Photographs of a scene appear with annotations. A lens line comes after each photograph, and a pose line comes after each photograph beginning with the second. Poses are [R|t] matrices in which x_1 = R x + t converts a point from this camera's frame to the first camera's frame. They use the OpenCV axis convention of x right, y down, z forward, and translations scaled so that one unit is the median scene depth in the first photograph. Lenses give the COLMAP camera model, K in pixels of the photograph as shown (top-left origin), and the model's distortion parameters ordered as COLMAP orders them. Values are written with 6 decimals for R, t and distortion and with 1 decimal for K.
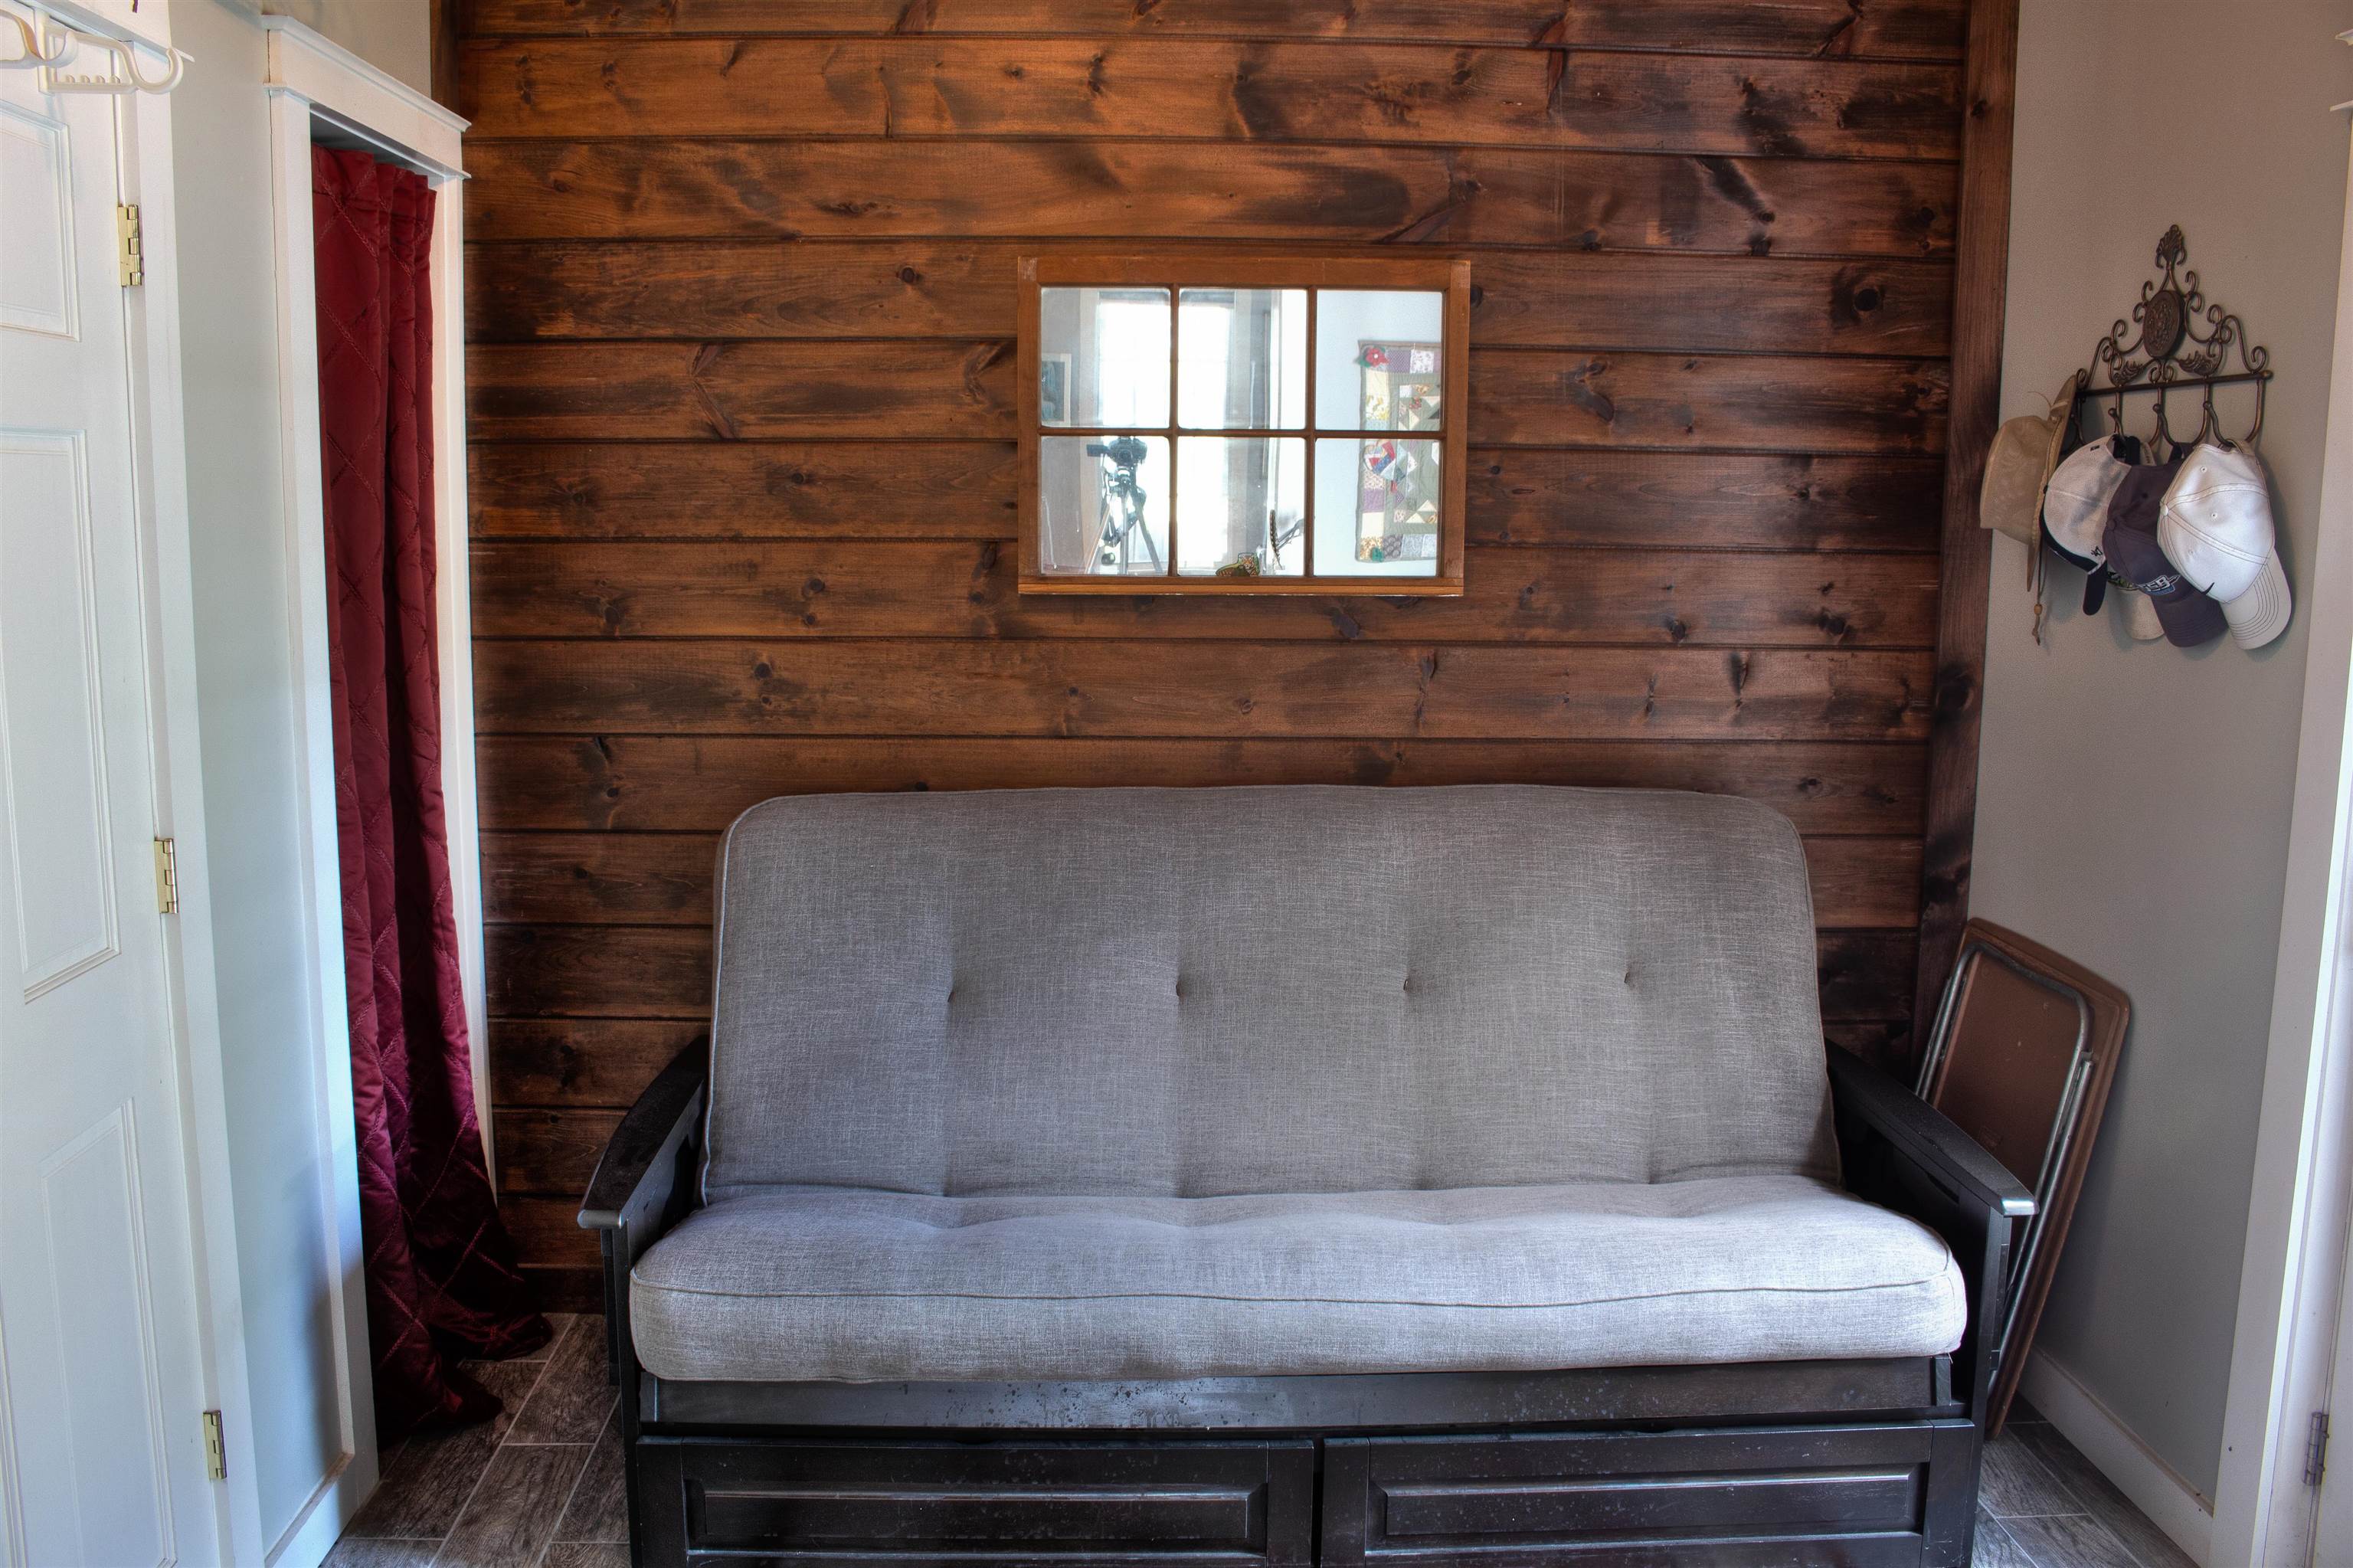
lens RADIAL K [[1935.2, 0, 1176.5], [0, 1935.2, 784.0], [0, 0, 1]] dist [-0.170801, 0.133188]
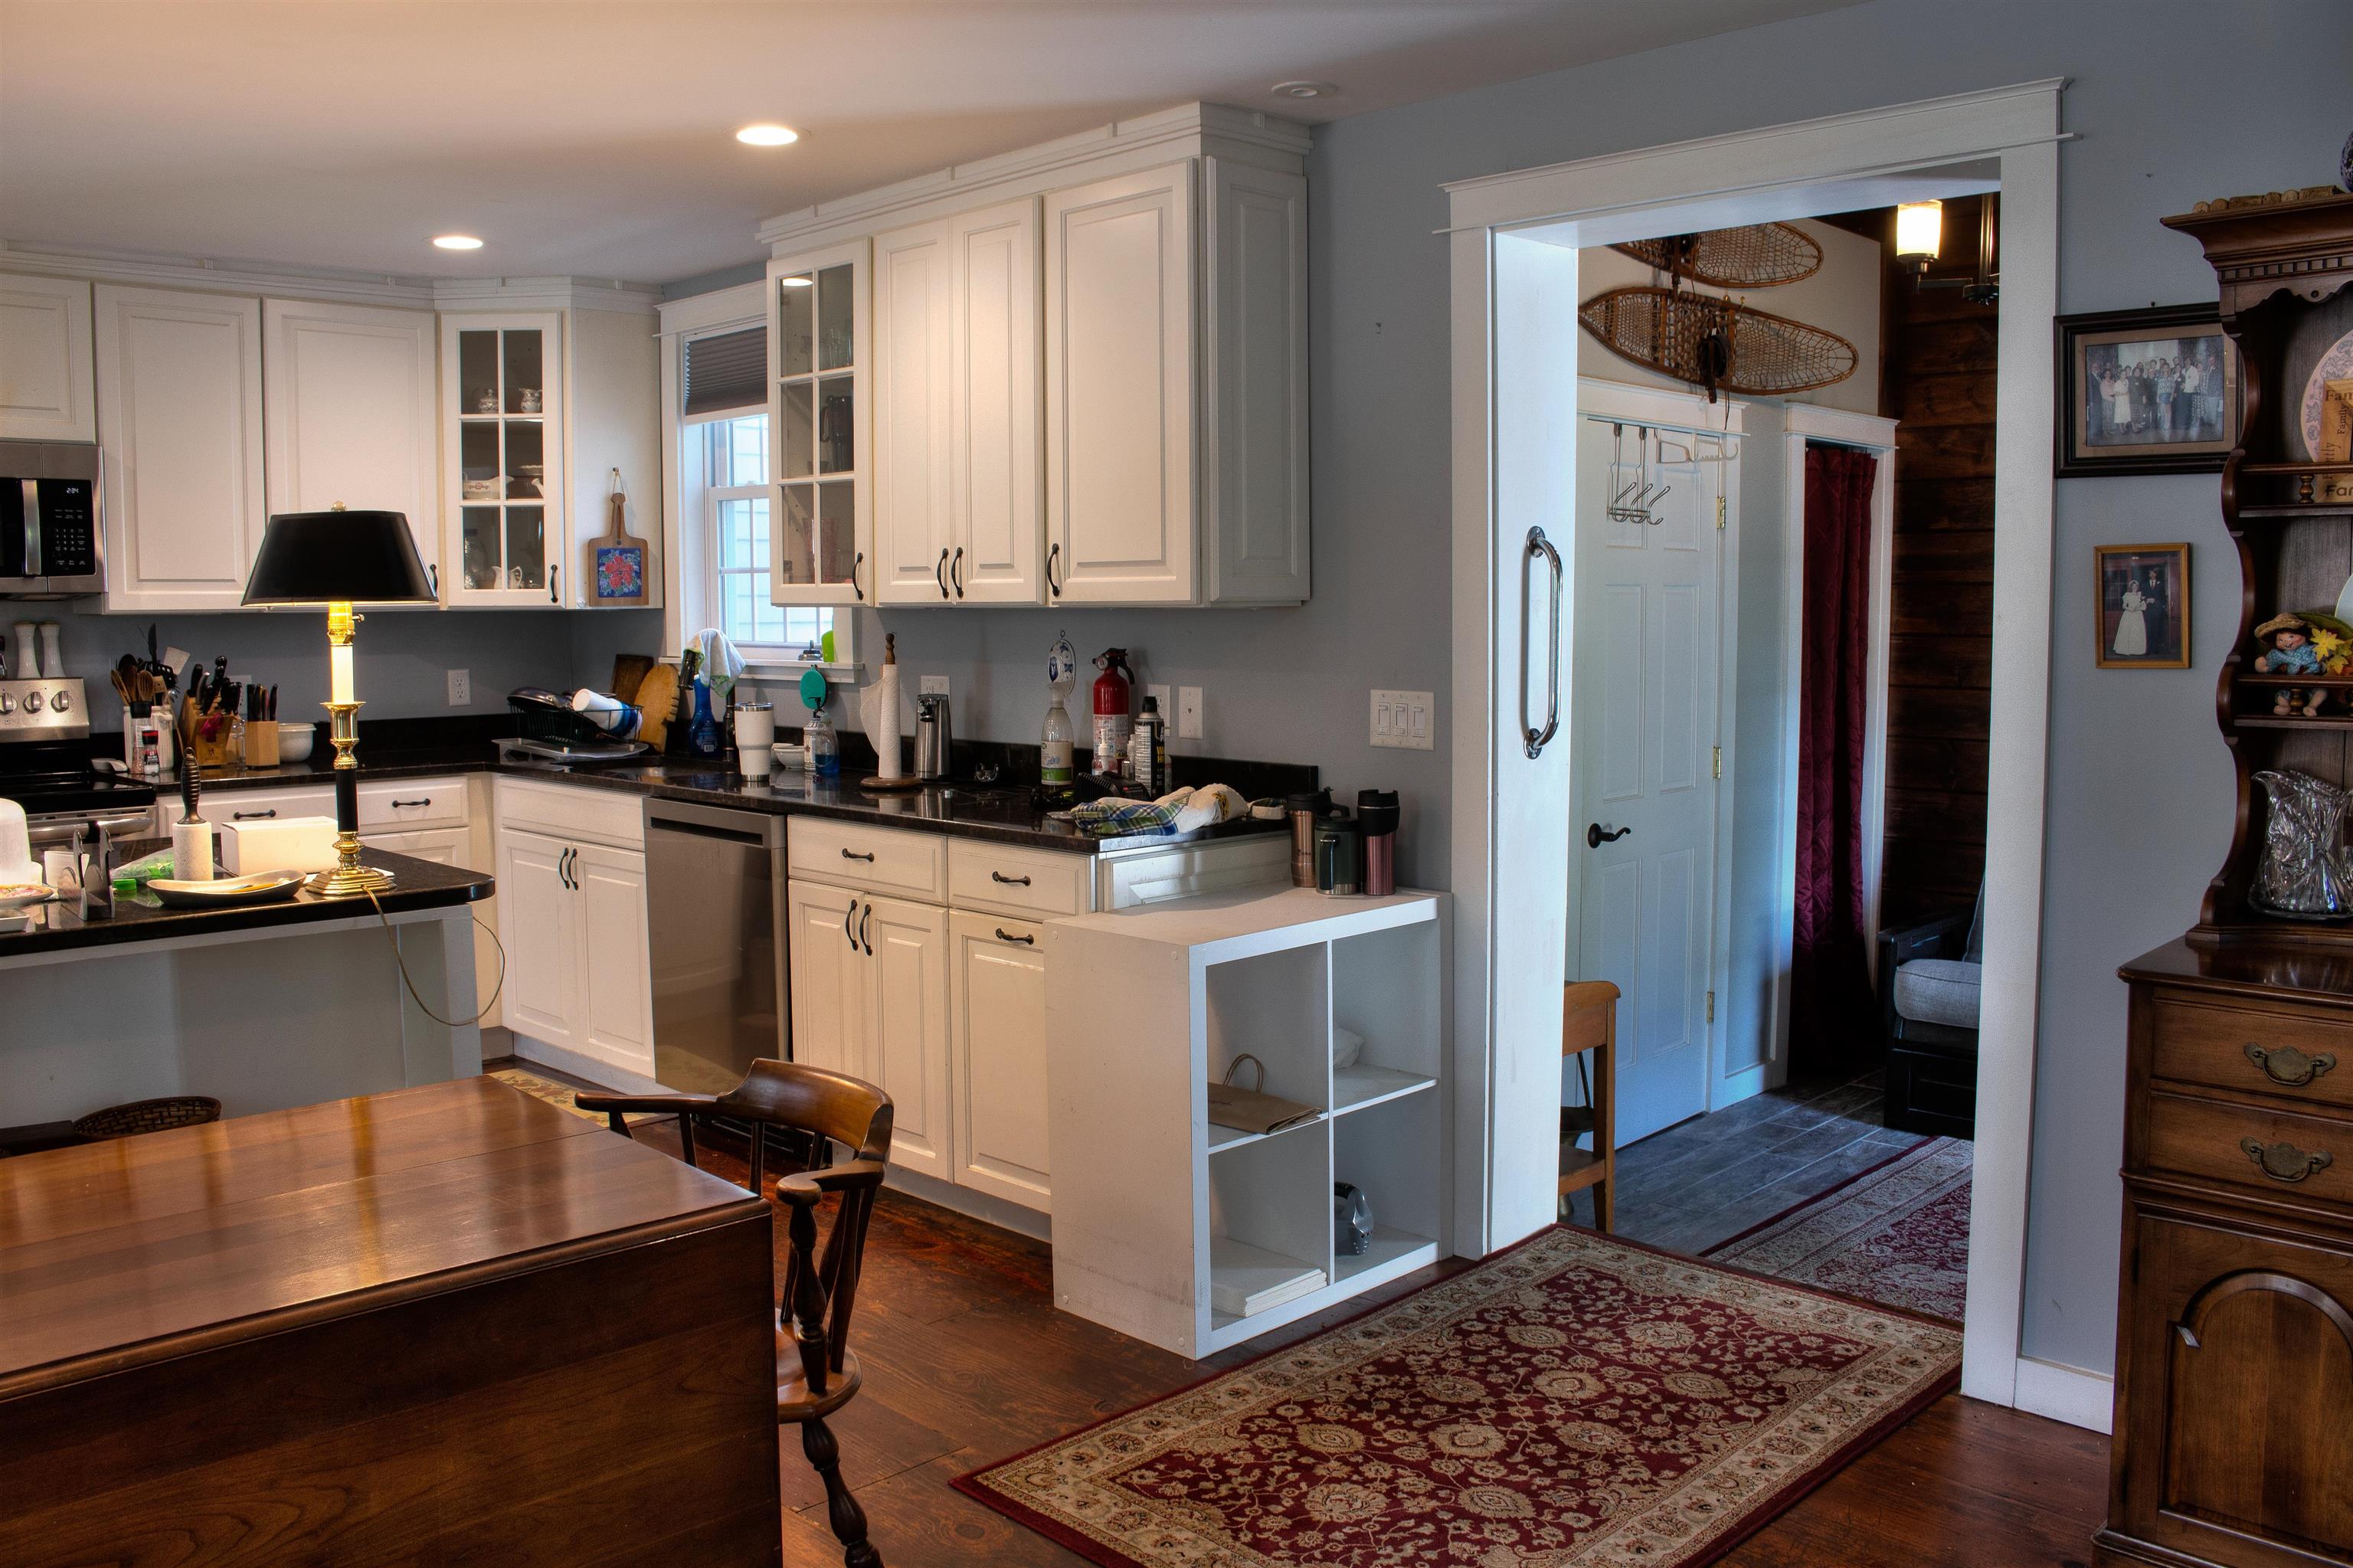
lens RADIAL K [[1935.2, 0, 1176.5], [0, 1935.2, 784.0], [0, 0, 1]] dist [-0.170801, 0.133188]
pose [[0.679782, 0.055365, -0.731322, 0.562143], [-0.099901, 0.994843, -0.017546, 0.131971], [0.726579, 0.084987, 0.681807, -0.850587]]
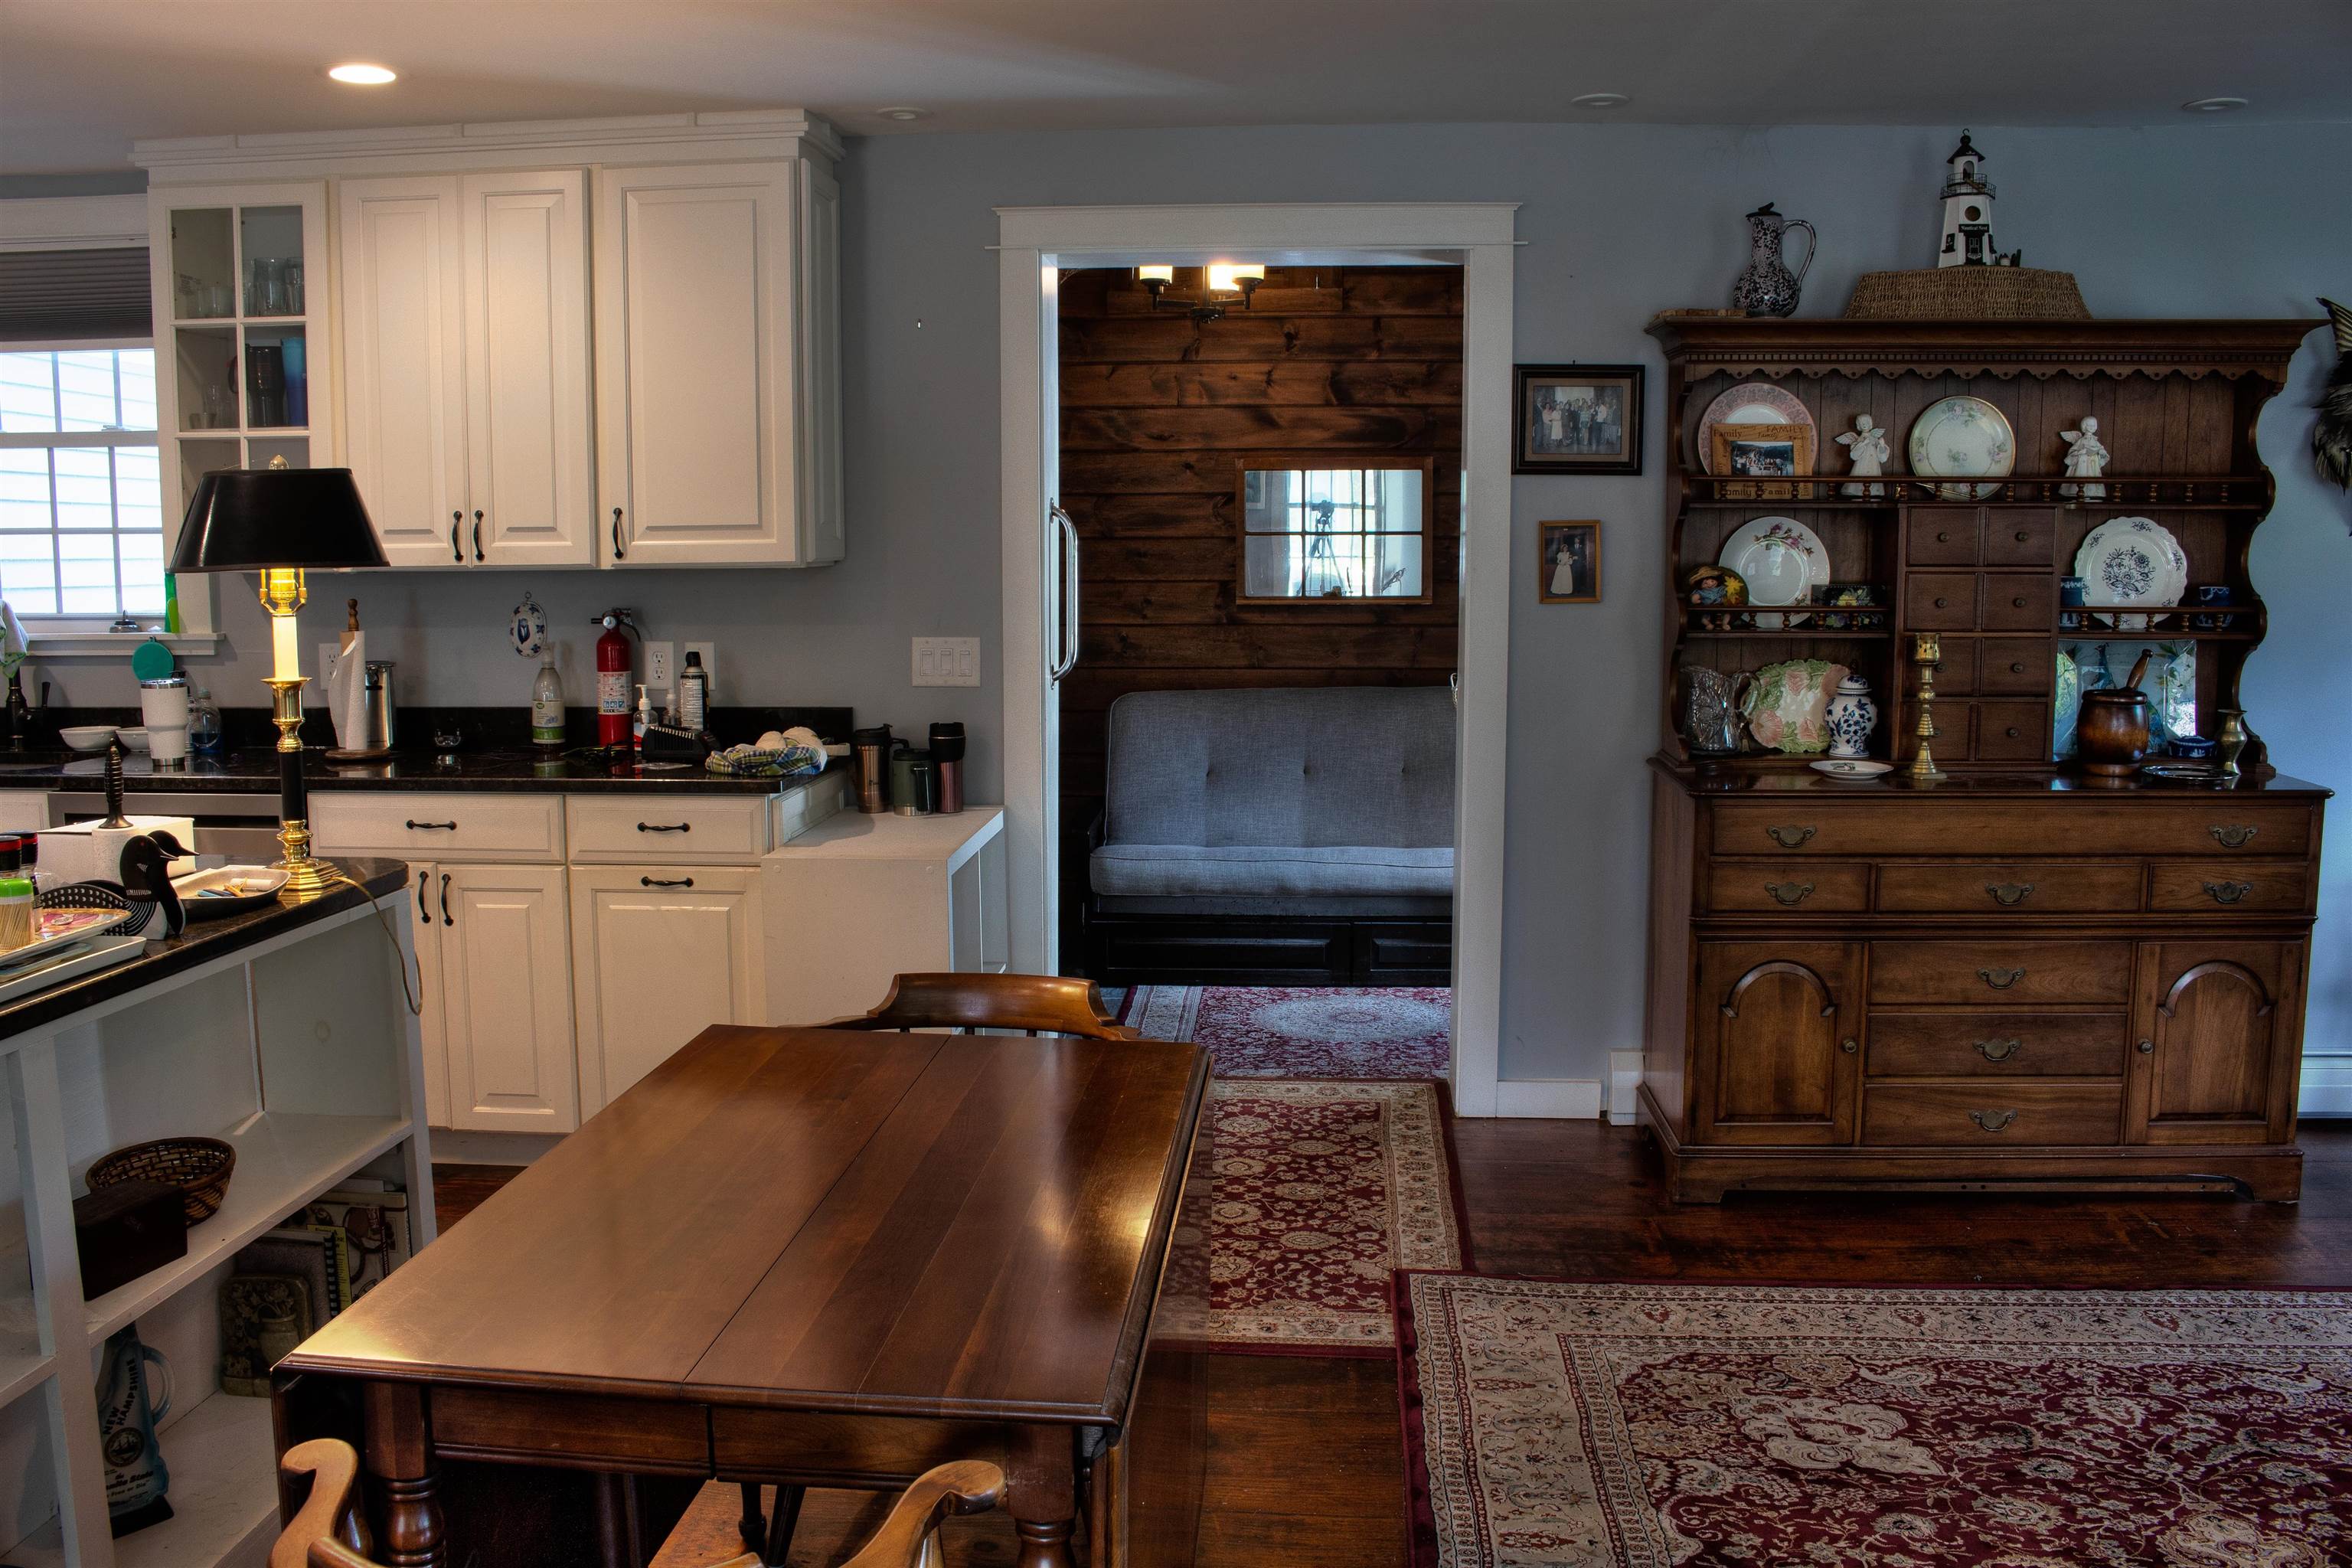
lens RADIAL K [[1934.3, 0, 1176.0], [0, 1934.3, 784.0], [0, 0, 1]] dist [-0.170801, 0.133188]
pose [[0.994502, -0.000087, -0.104715, 0.088757], [-0.003064, 0.999547, -0.029924, 0.186999], [0.104671, 0.030080, 0.994052, -1.304916]]
